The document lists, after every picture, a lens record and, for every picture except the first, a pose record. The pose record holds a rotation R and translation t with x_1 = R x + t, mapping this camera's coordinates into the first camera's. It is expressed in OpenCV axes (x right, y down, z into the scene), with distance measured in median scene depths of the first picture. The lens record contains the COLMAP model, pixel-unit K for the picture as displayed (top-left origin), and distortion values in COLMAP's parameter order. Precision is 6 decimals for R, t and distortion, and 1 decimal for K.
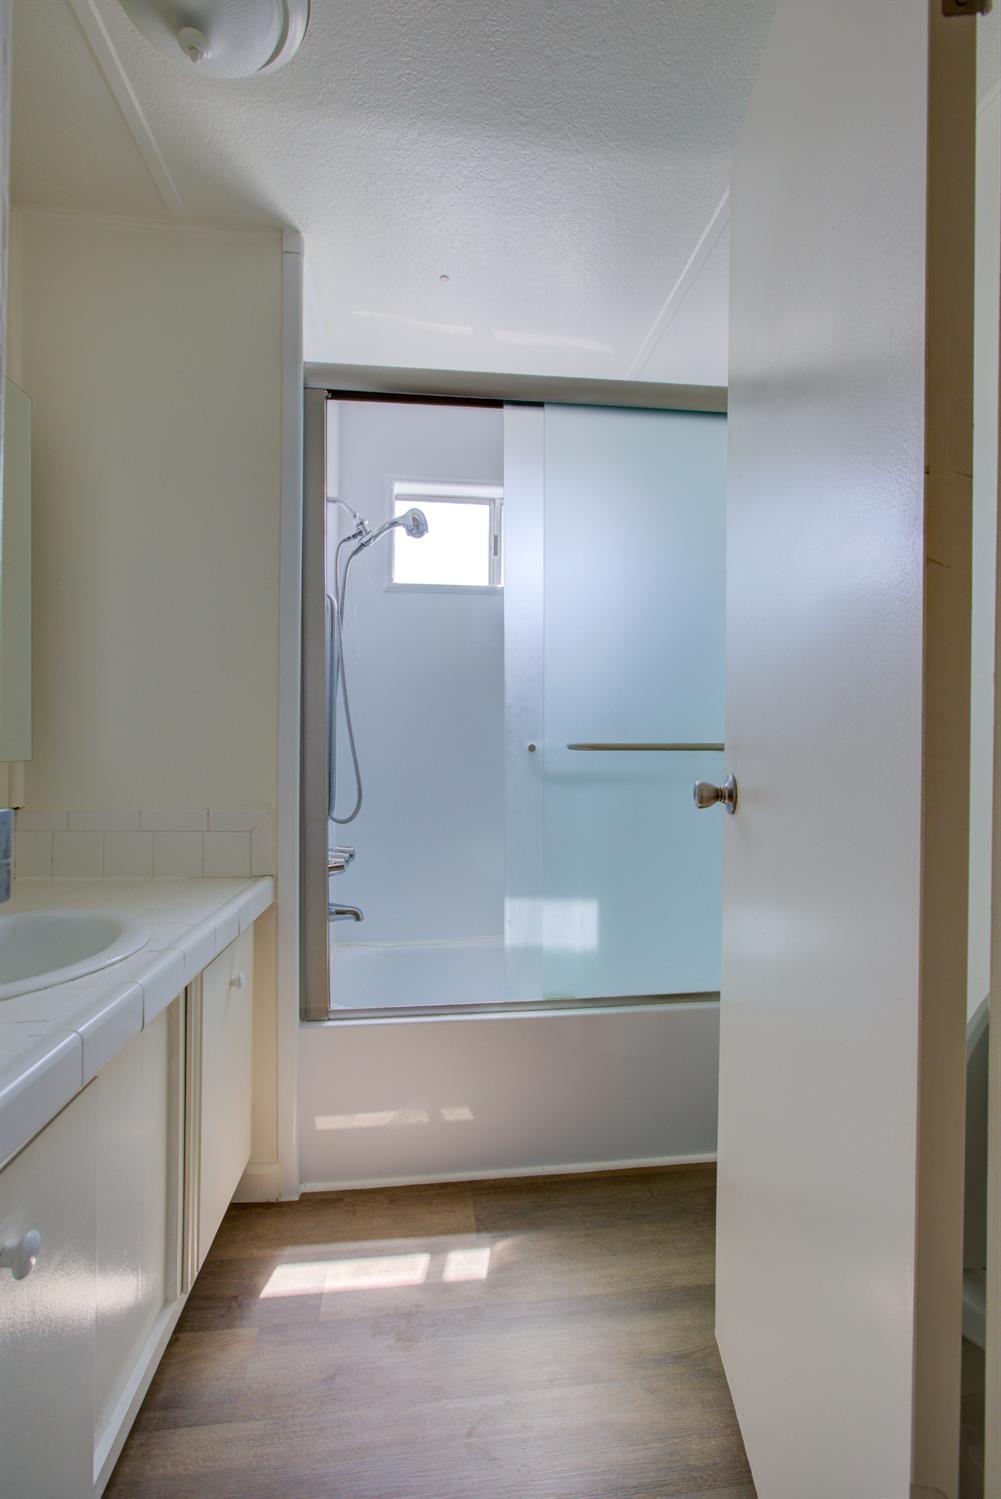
lens RADIAL K [[691.0, 0, 504.8], [0, 691.0, 749.9], [0, 0, 1]] dist [-0.007862, 0.003772]
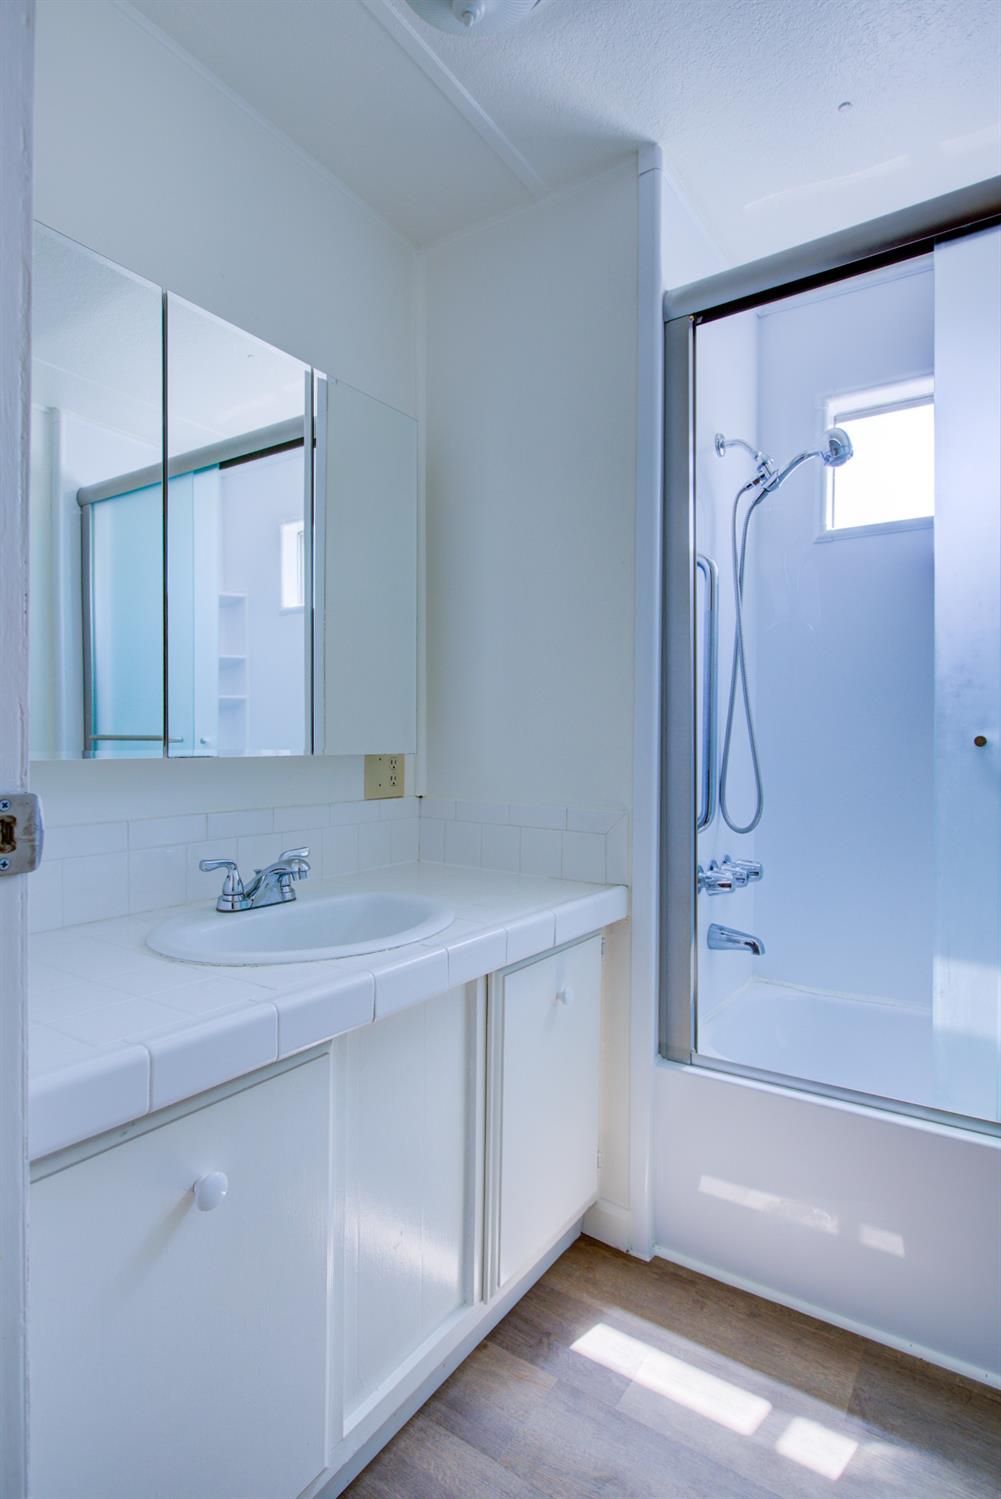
lens RADIAL K [[775.3, 0, 500.3], [0, 775.3, 749.0], [0, 0, 1]] dist [-0.008880, 0.003058]
pose [[0.758452, 0.004195, -0.651716, 0.192274], [-0.001045, 0.999986, 0.005221, 0.001477], [0.651728, -0.003279, 0.758445, 0.141092]]
